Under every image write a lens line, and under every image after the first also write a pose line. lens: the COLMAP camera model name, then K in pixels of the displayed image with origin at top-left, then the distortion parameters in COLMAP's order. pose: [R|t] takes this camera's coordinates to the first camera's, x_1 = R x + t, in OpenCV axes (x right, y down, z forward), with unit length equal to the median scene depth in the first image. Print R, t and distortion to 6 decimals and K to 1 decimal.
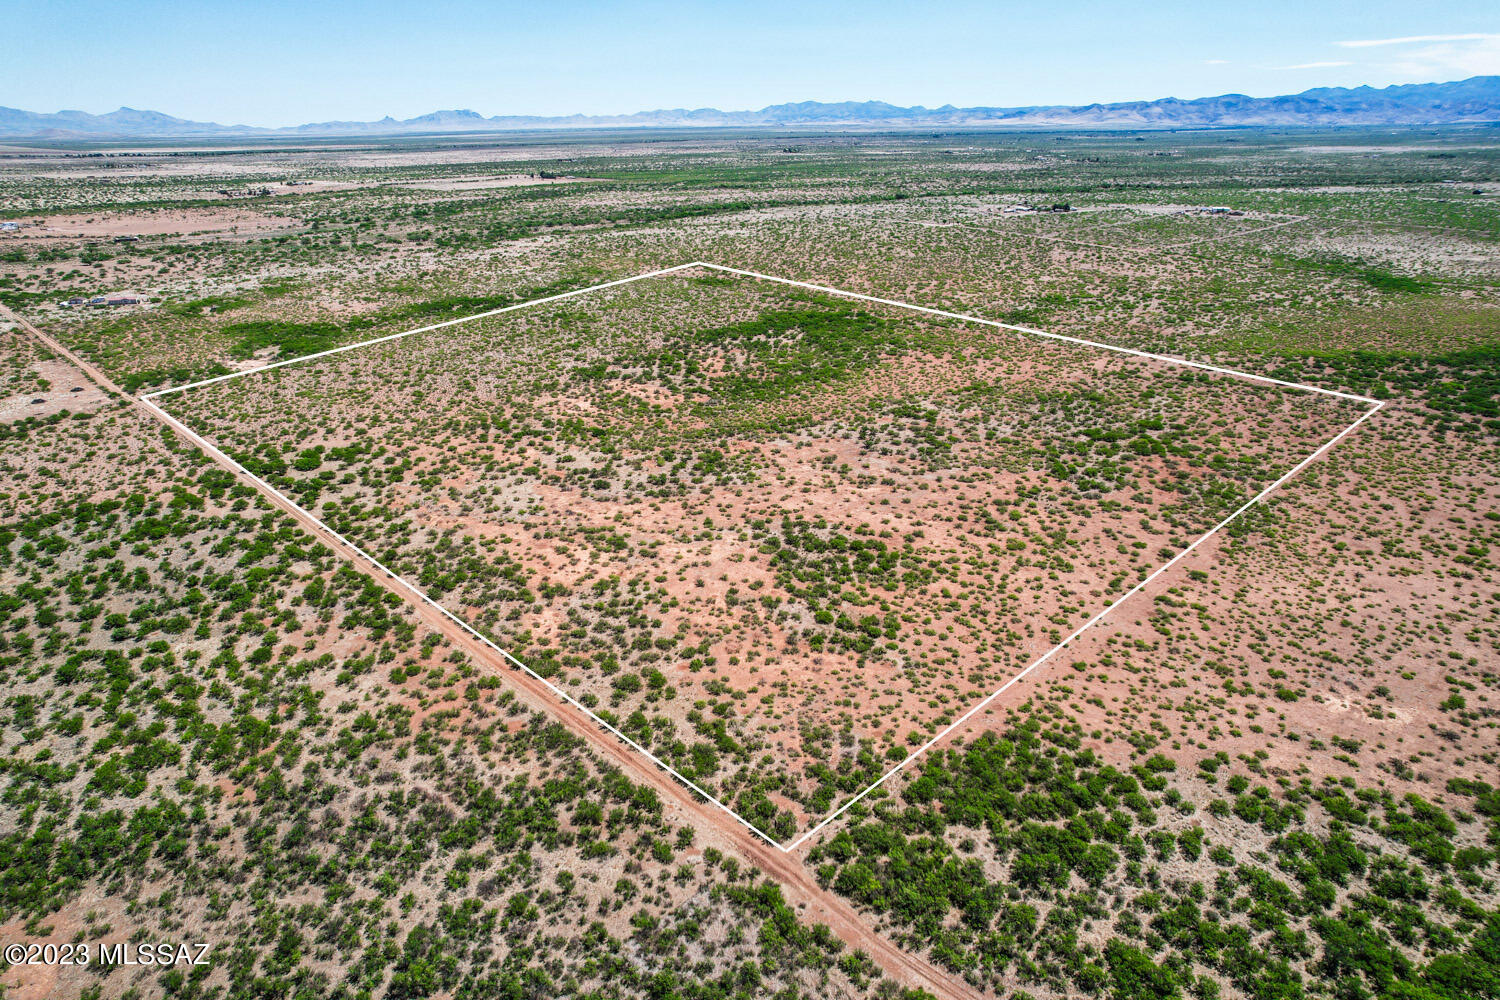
lens RADIAL K [[943.2, 0, 753.9], [0, 943.2, 503.8], [0, 0, 1]] dist [-0.076627, 0.066421]
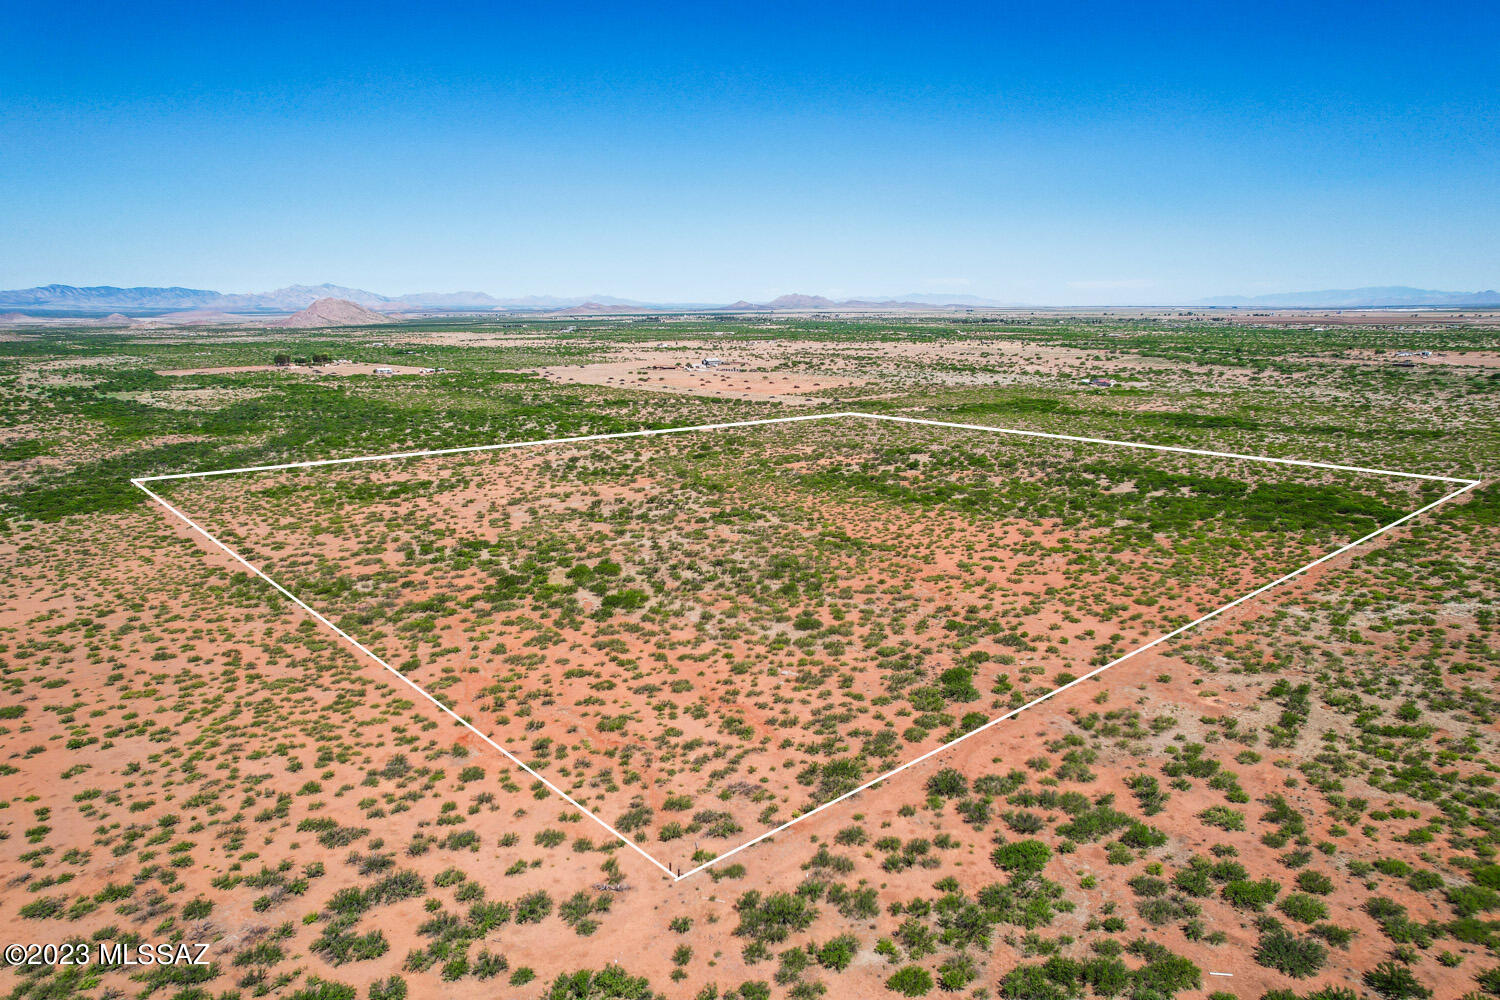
lens RADIAL K [[943.2, 0, 753.9], [0, 943.2, 503.8], [0, 0, 1]] dist [-0.076627, 0.066421]
pose [[-0.049062, 0.212512, -0.975926, 1.098211], [-0.371597, 0.903077, 0.215330, -0.331639], [0.927097, 0.373216, 0.034663, 1.141248]]
